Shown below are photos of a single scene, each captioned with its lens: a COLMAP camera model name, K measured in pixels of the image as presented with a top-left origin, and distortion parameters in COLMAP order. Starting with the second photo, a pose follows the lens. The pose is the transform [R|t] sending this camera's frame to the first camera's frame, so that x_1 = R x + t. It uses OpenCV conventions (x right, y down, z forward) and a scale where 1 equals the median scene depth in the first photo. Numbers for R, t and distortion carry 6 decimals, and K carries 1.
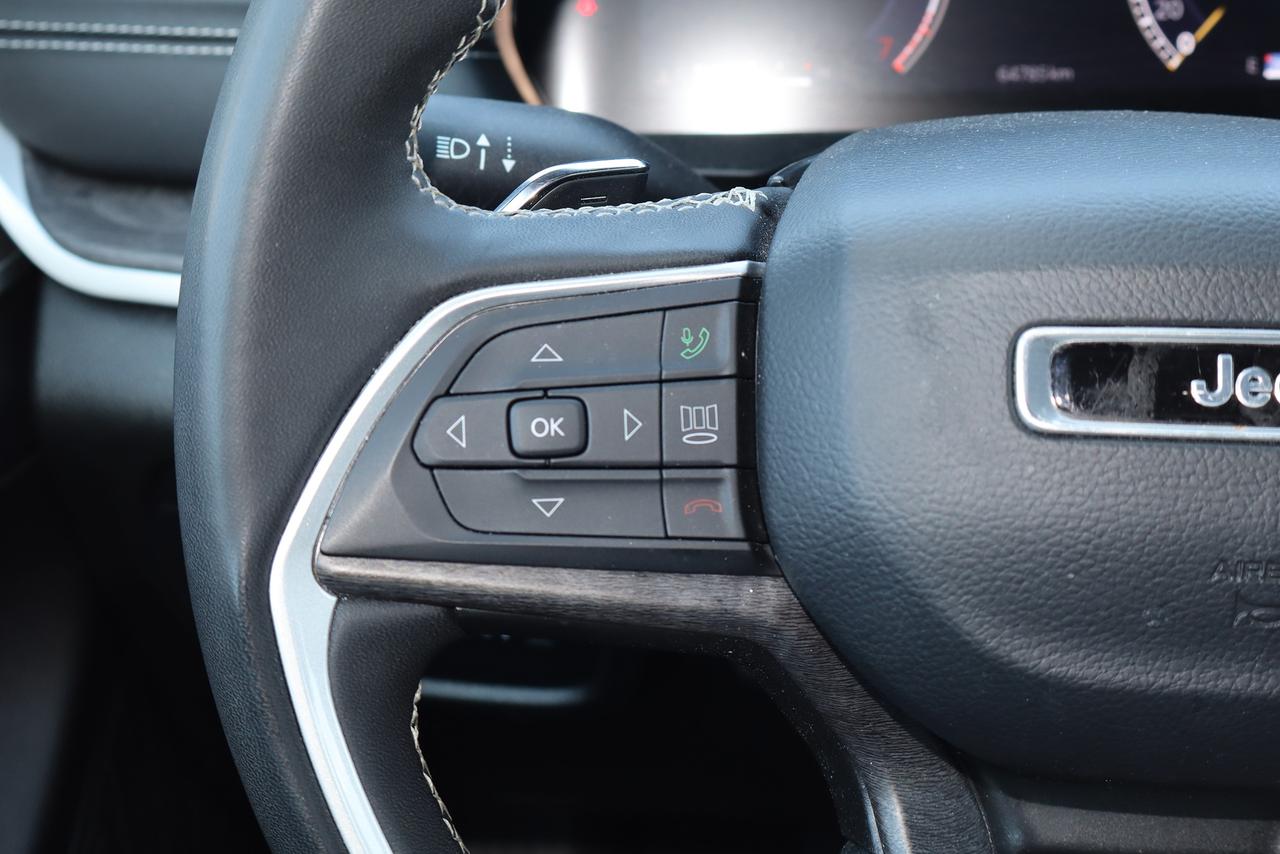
lens RADIAL K [[1818.7, 0, 631.9], [0, 1818.7, 426.6], [0, 0, 1]] dist [0.022753, 0.000000]
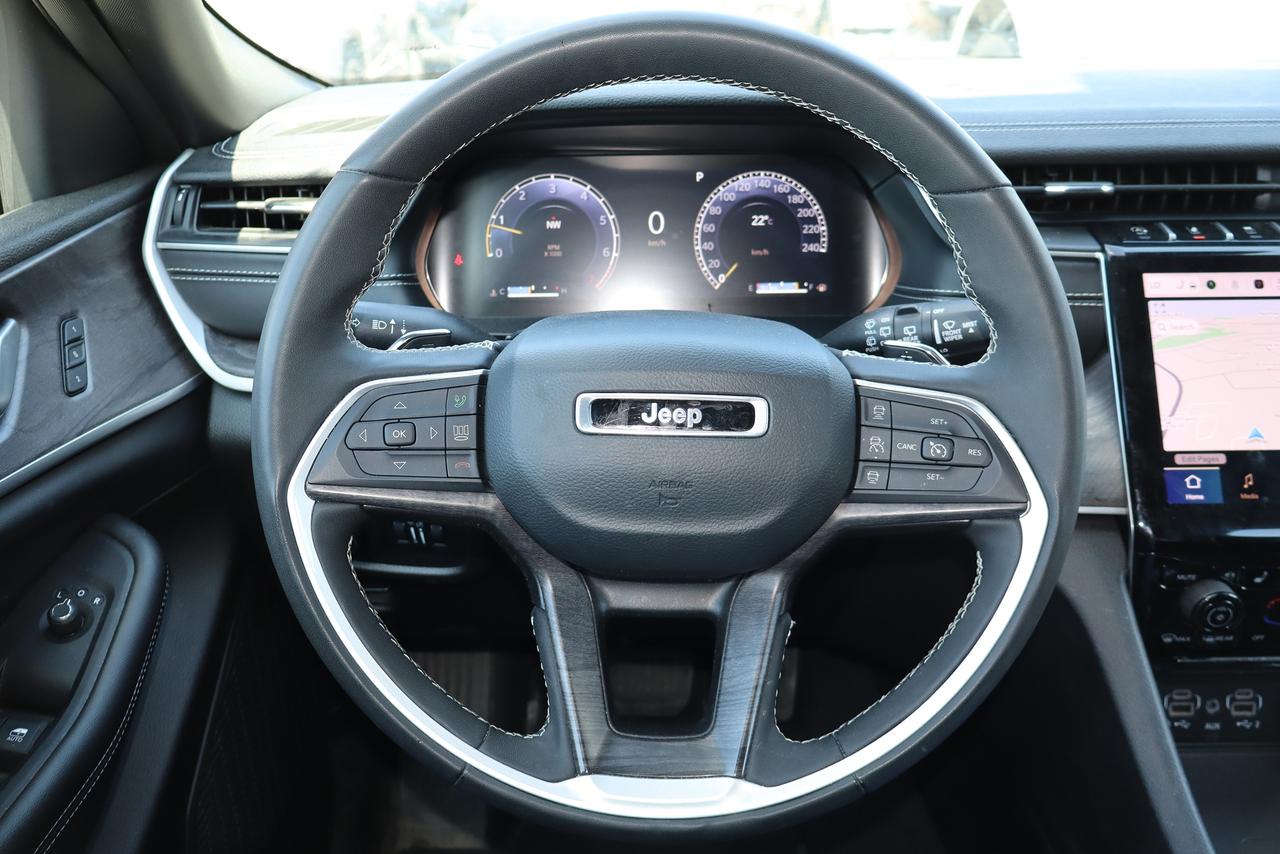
lens RADIAL K [[1034.4, 0, 639.8], [0, 1034.4, 432.0], [0, 0, 1]] dist [-0.017458, -0.000643]
pose [[0.998602, -0.006946, 0.052408, 0.210603], [0.009287, 0.998963, -0.044568, 0.064182], [-0.052044, 0.044992, 0.997631, -0.456331]]
